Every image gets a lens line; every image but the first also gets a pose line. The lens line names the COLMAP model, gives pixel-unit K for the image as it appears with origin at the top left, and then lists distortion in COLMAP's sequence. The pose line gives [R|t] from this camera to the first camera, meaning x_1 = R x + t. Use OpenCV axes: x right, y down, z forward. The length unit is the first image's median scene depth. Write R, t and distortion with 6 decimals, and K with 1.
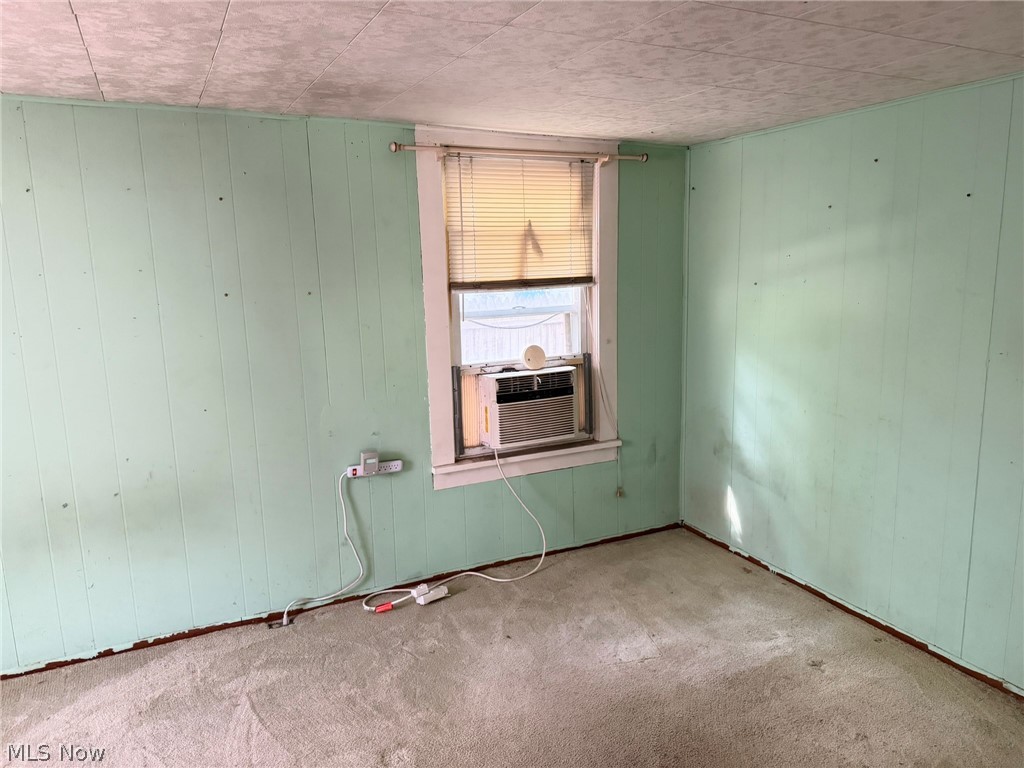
lens RADIAL K [[721.9, 0, 512.0], [0, 721.9, 384.0], [0, 0, 1]] dist [-0.004027, -0.002643]
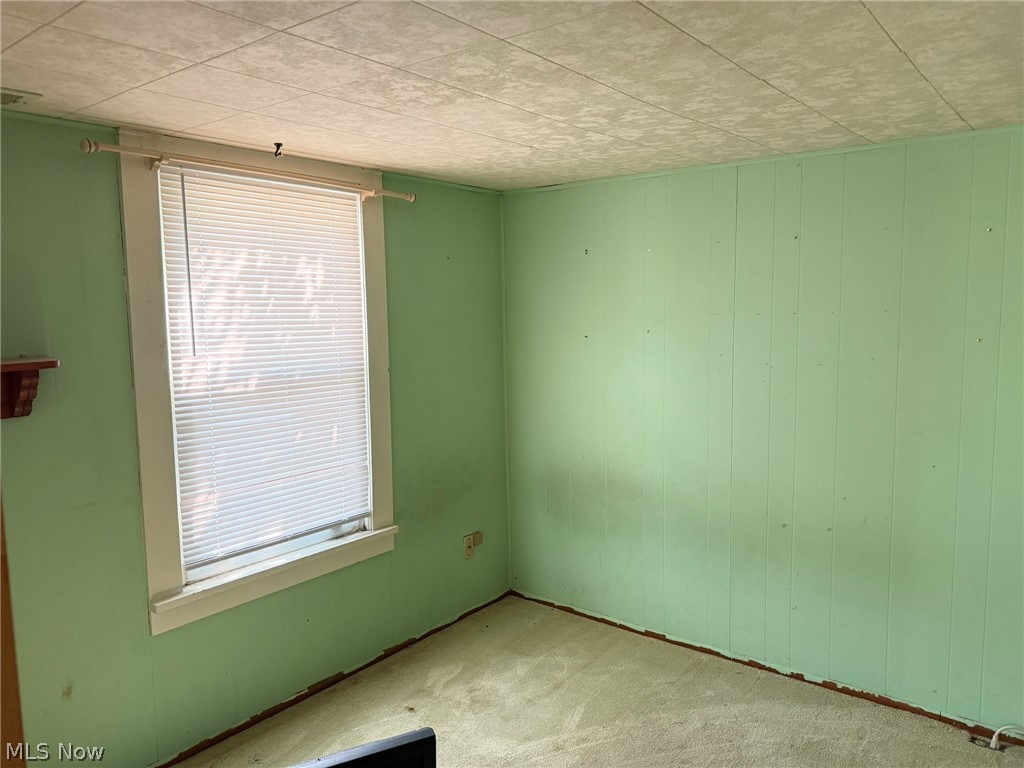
lens RADIAL K [[721.9, 0, 512.0], [0, 721.9, 384.0], [0, 0, 1]] dist [-0.004027, -0.002643]
pose [[0.436349, 0.109065, -0.893143, 0.140825], [-0.153942, 0.987040, 0.045323, -0.025770], [0.886511, 0.117715, 0.447483, 0.124557]]
